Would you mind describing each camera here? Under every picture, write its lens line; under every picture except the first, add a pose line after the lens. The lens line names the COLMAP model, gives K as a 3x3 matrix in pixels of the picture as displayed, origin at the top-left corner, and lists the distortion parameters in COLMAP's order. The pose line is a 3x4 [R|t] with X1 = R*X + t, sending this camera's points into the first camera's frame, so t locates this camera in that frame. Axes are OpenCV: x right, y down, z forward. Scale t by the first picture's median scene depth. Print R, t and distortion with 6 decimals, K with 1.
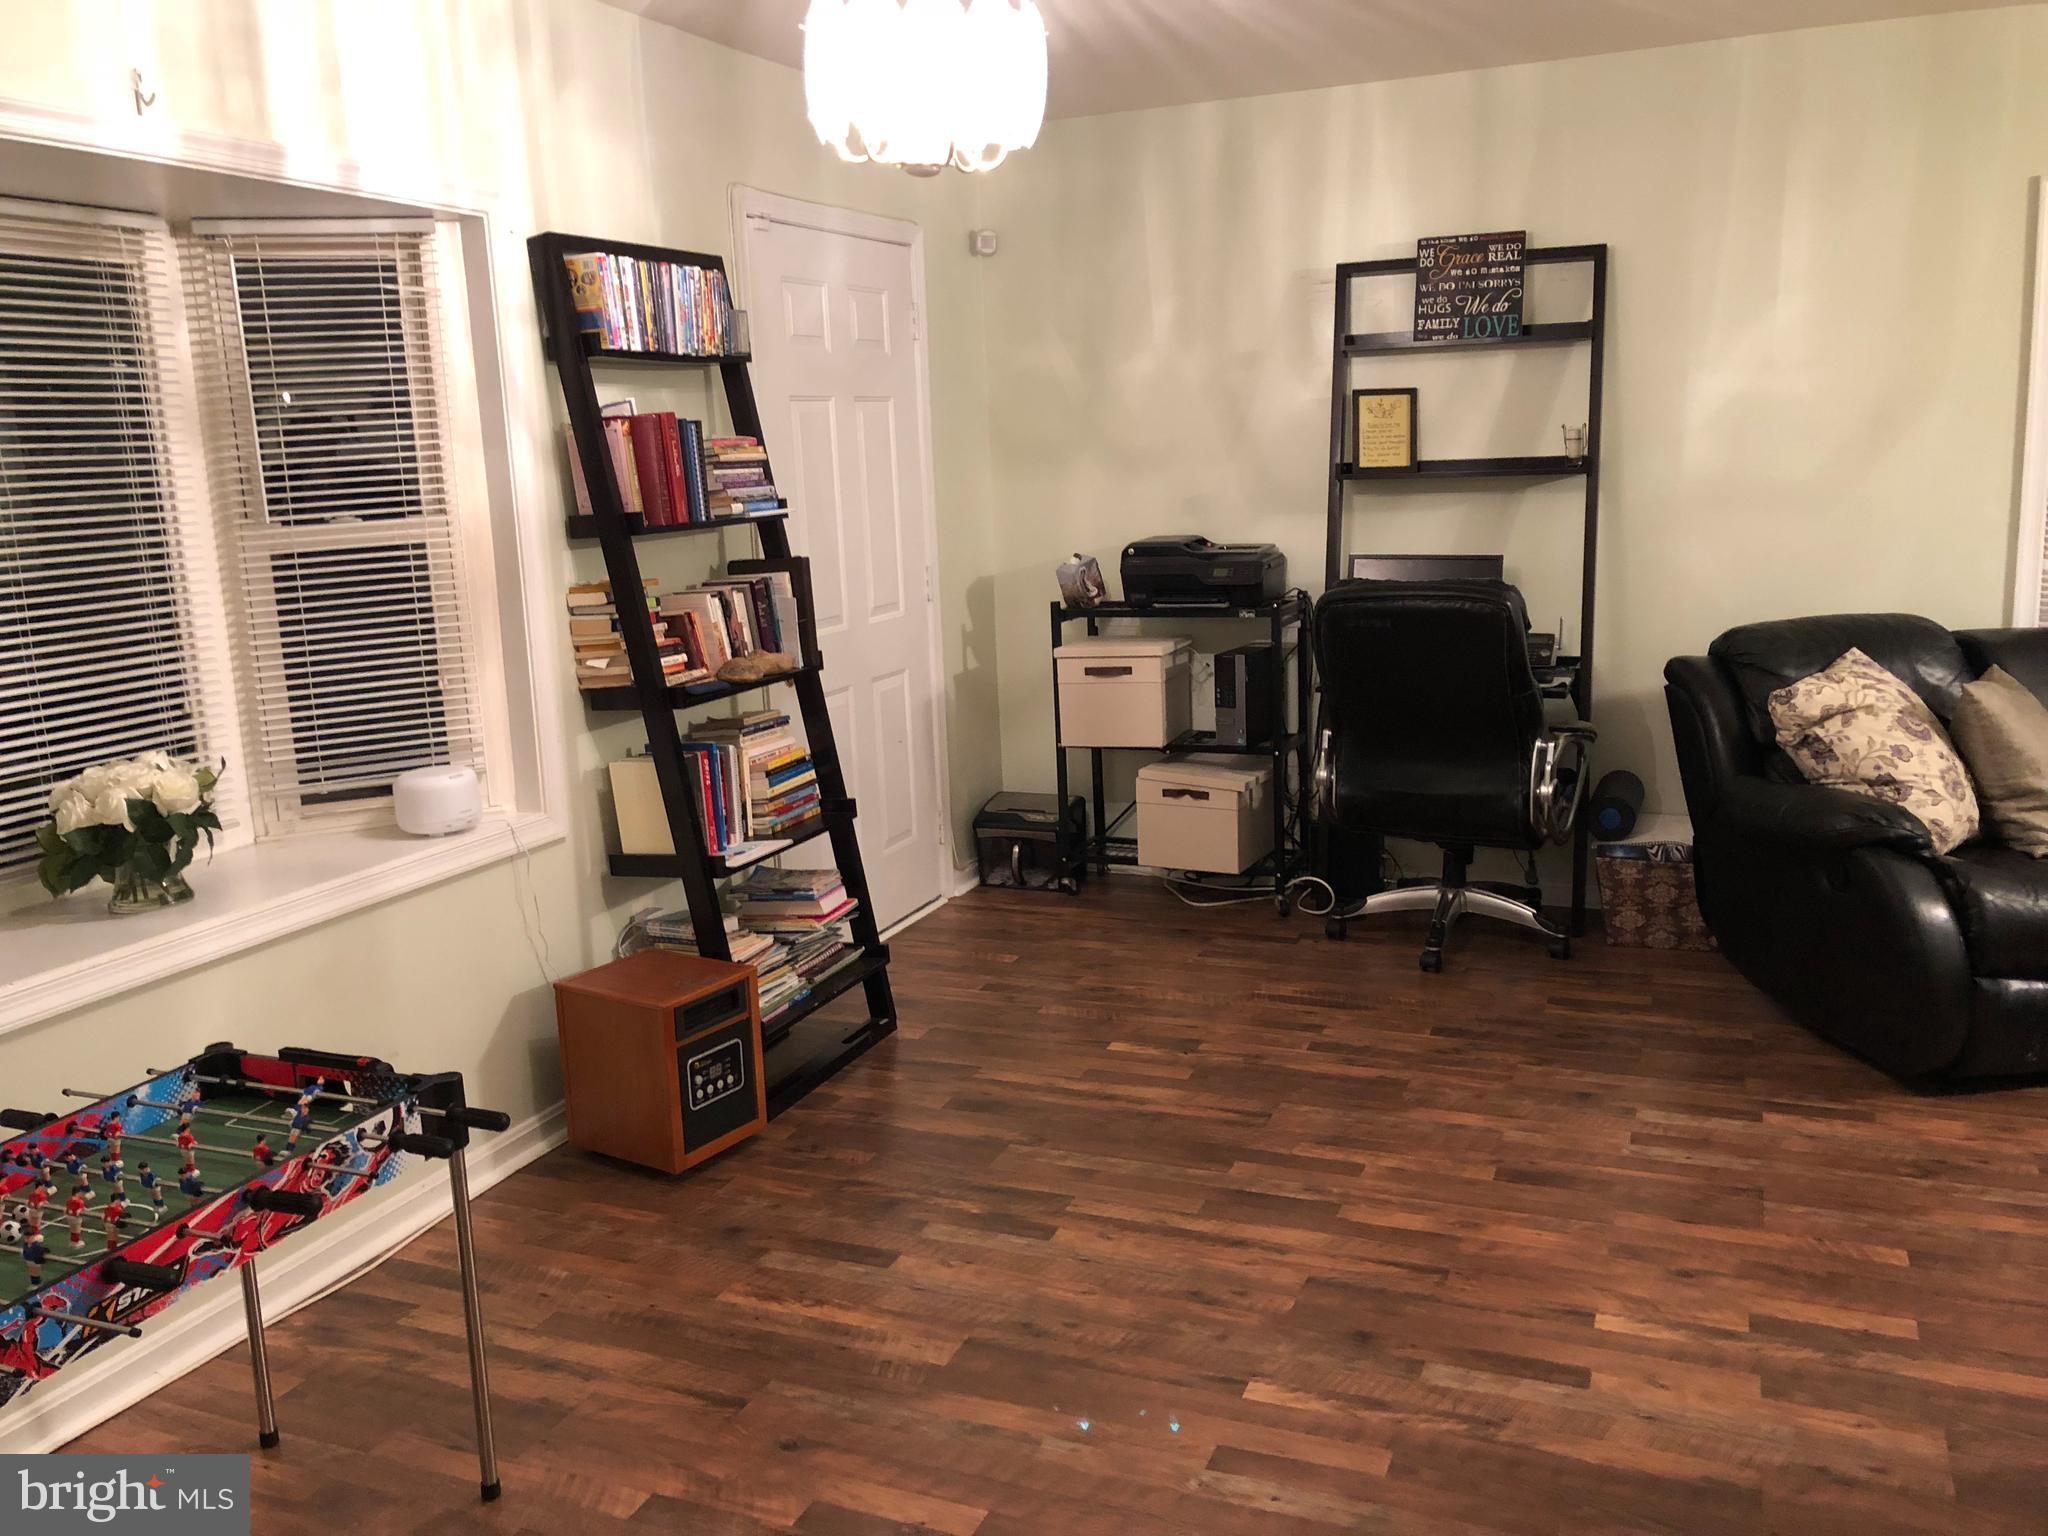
lens RADIAL K [[1696.4, 0, 1027.2], [0, 1696.4, 759.2], [0, 0, 1]] dist [0.054436, -0.055702]
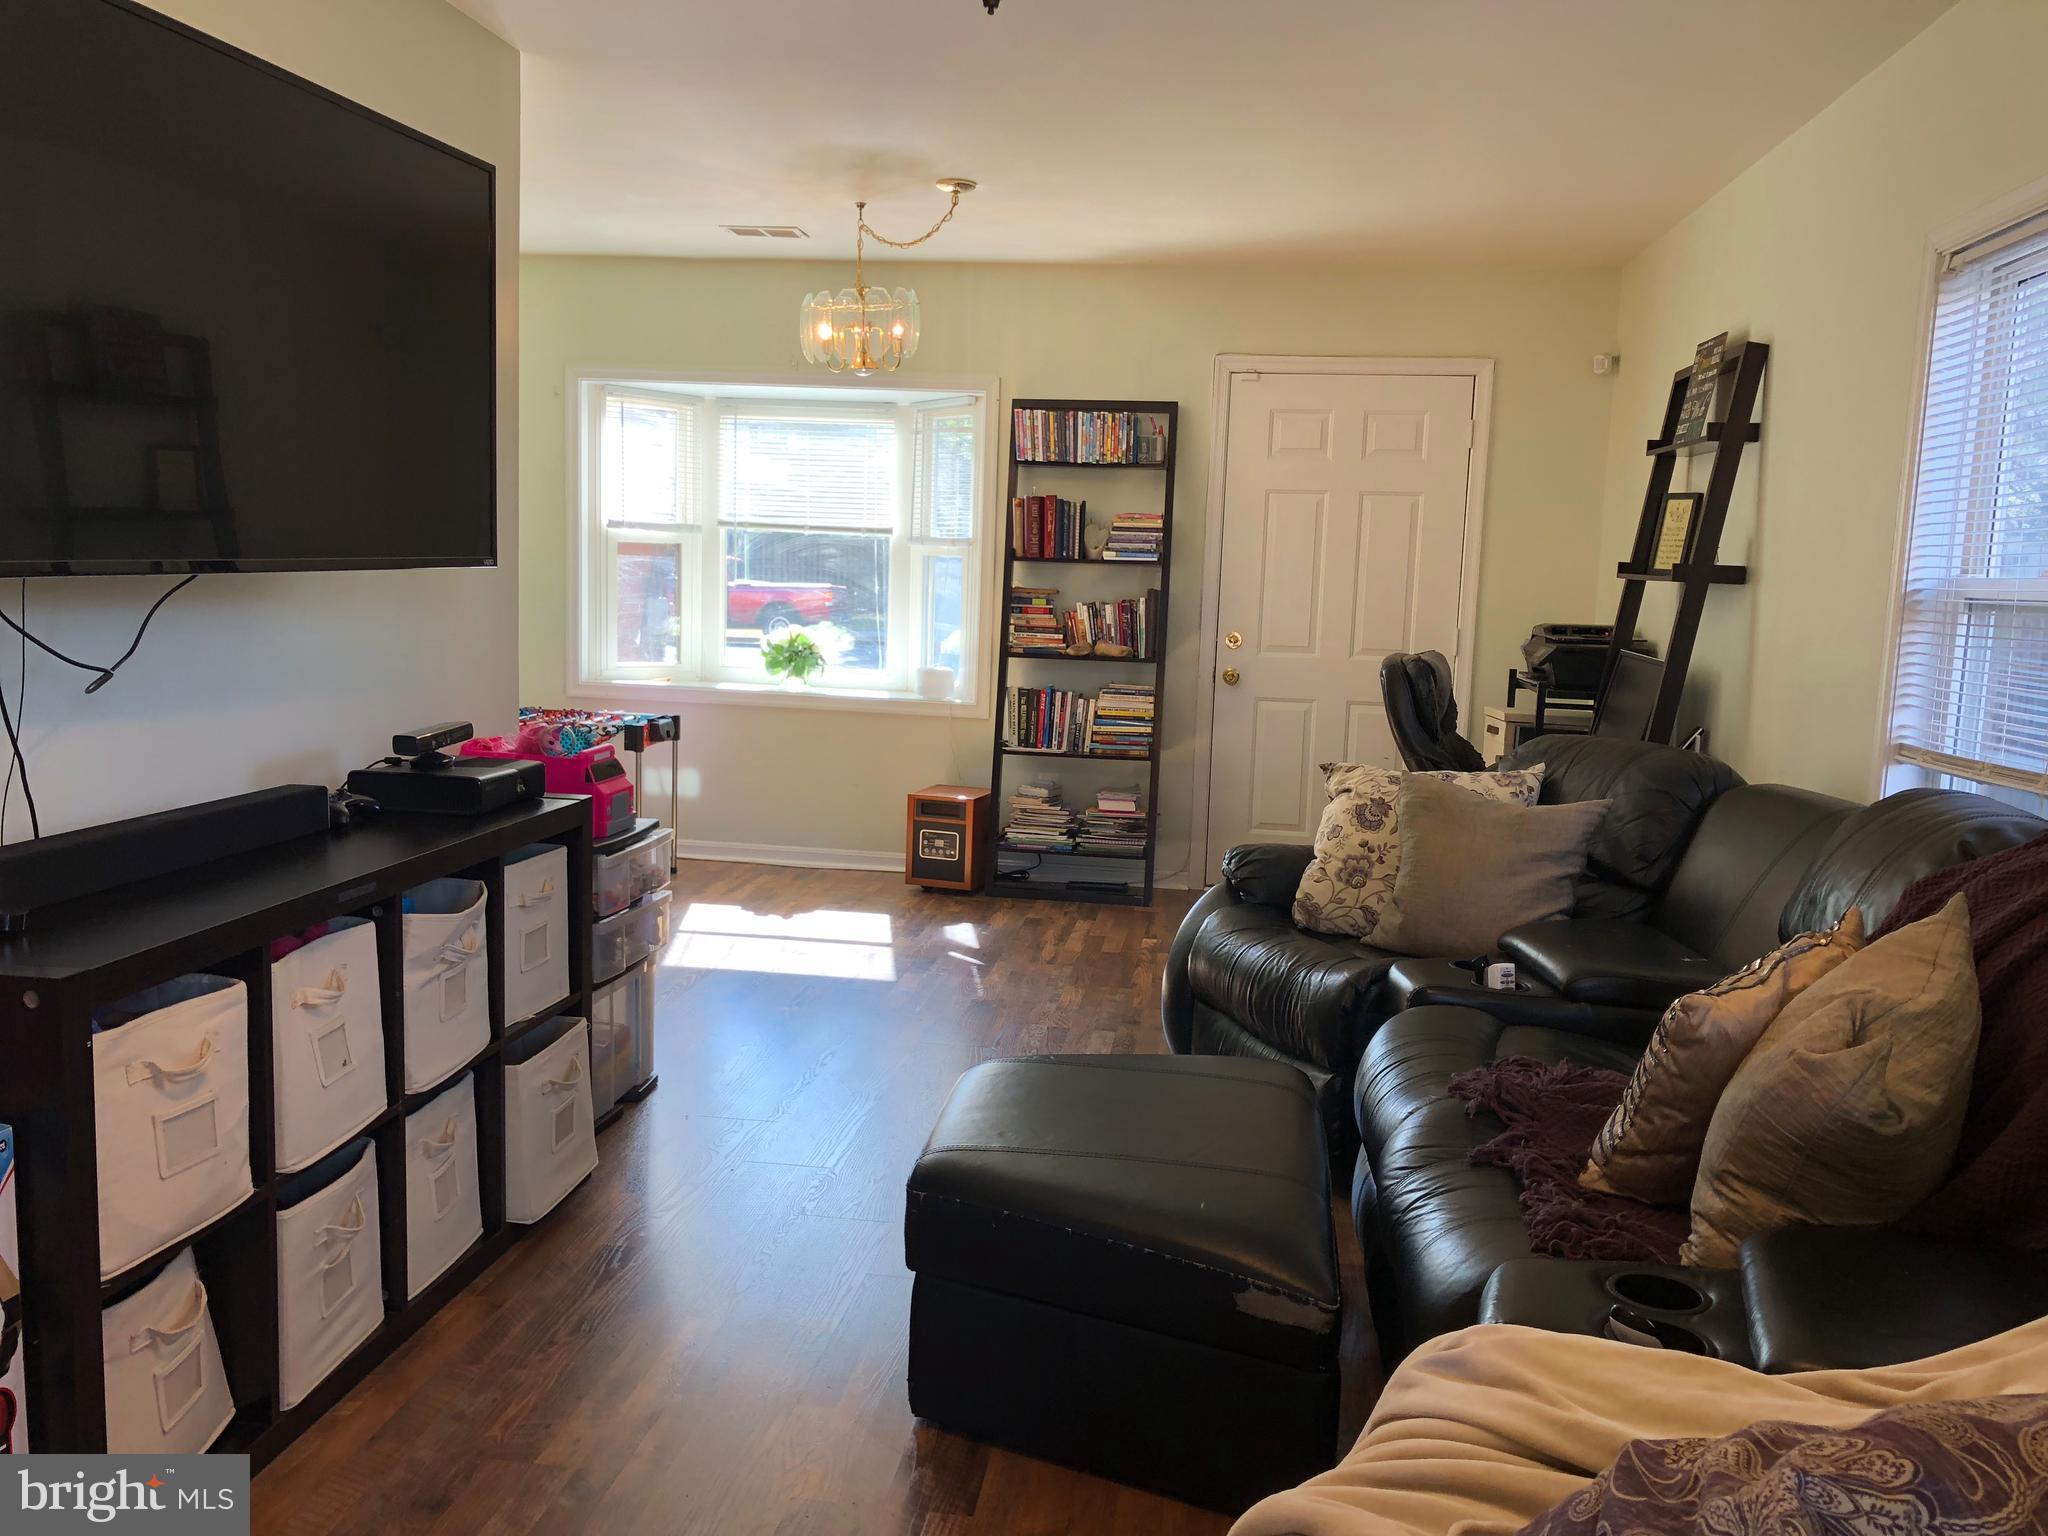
lens RADIAL K [[1696.4, 0, 1027.2], [0, 1696.4, 759.2], [0, 0, 1]] dist [0.054436, -0.055702]
pose [[0.291660, 0.174373, -0.940494, 1.471239], [-0.221406, 0.968847, 0.110969, -0.125942], [0.930545, 0.175866, 0.321181, 0.450663]]
